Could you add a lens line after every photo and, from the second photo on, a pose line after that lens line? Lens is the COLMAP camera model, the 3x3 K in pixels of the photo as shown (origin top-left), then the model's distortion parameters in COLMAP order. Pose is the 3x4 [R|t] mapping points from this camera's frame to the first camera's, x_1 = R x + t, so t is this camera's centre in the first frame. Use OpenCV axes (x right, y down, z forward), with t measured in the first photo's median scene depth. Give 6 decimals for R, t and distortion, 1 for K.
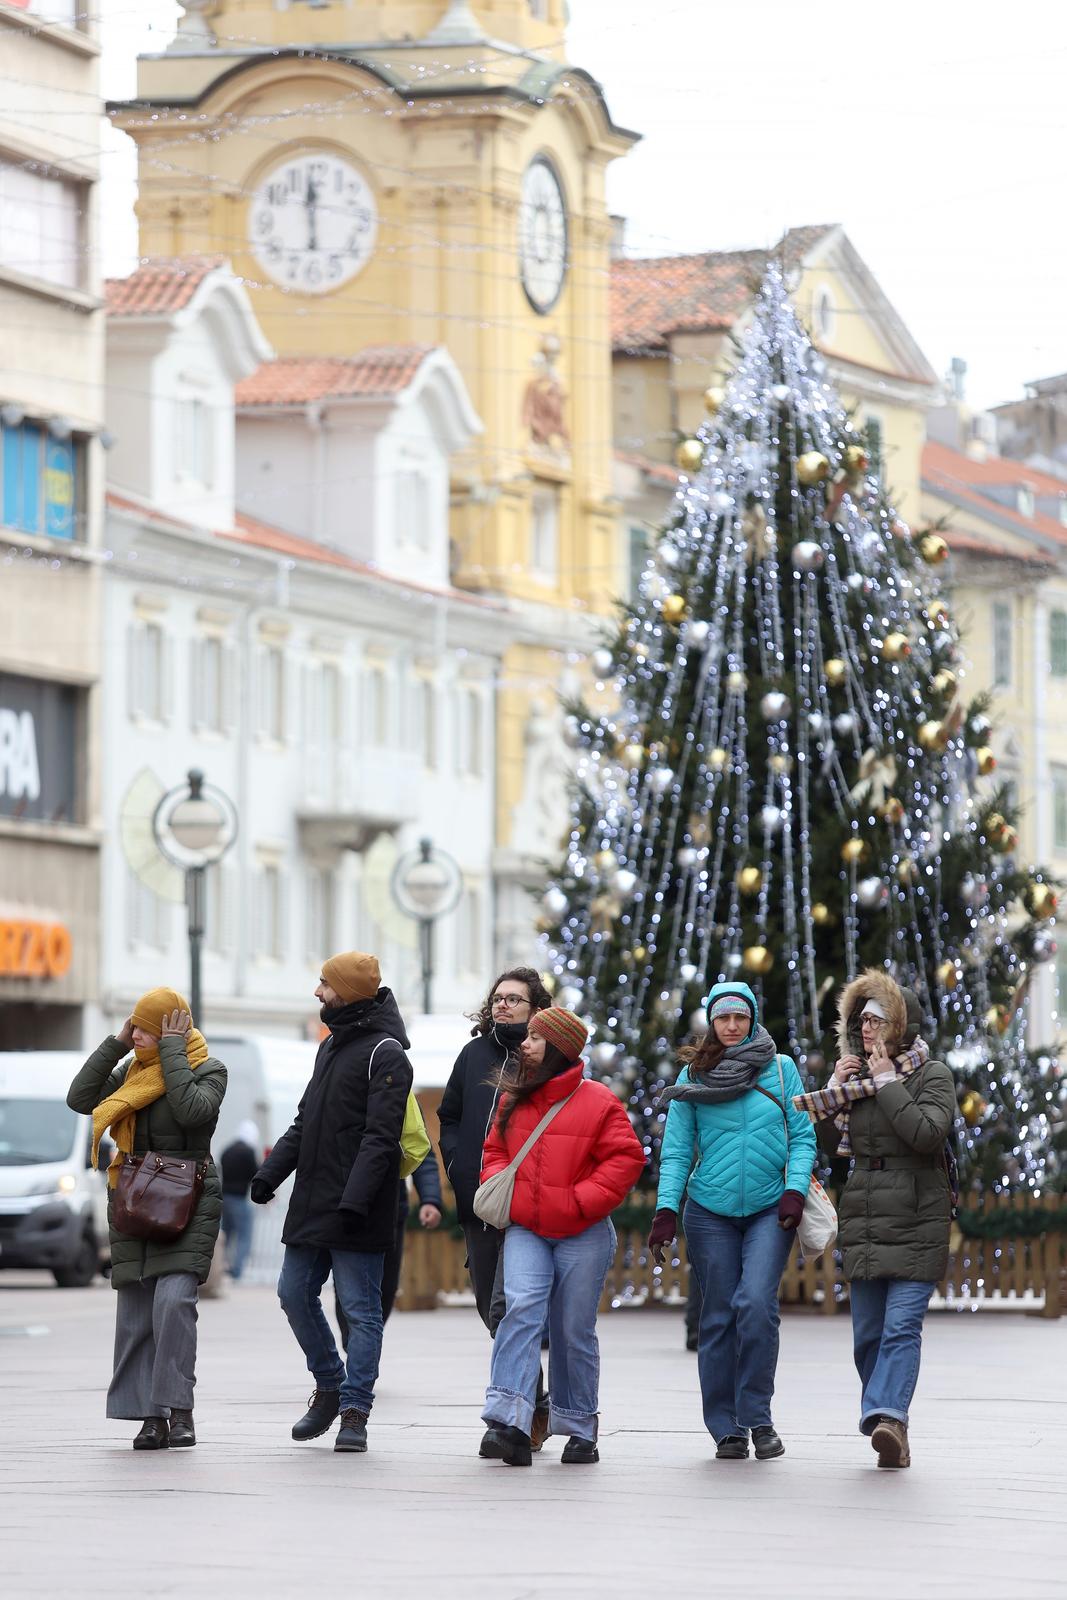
lens RADIAL K [[8763.1, 0, 529.4], [0, 8763.1, 798.2], [0, 0, 1]] dist [1.573390, 0.000000]
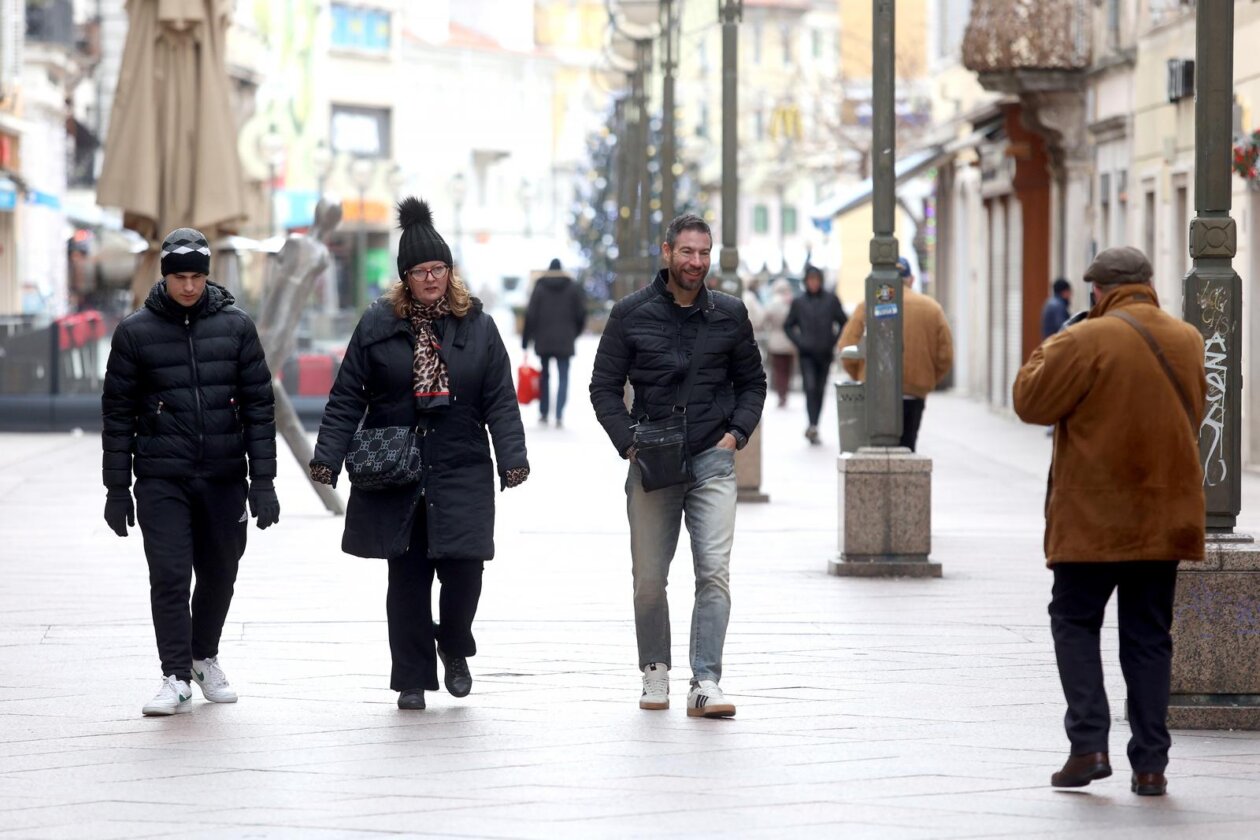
lens RADIAL K [[6919.0, 0, 631.2], [0, 6919.0, 419.6], [0, 0, 1]] dist [1.619257, 0.000000]
pose [[0.999916, 0.005922, 0.011538, -0.001173], [-0.006666, 0.997832, 0.065479, -0.031216], [-0.011125, -0.065551, 0.997787, -0.598843]]
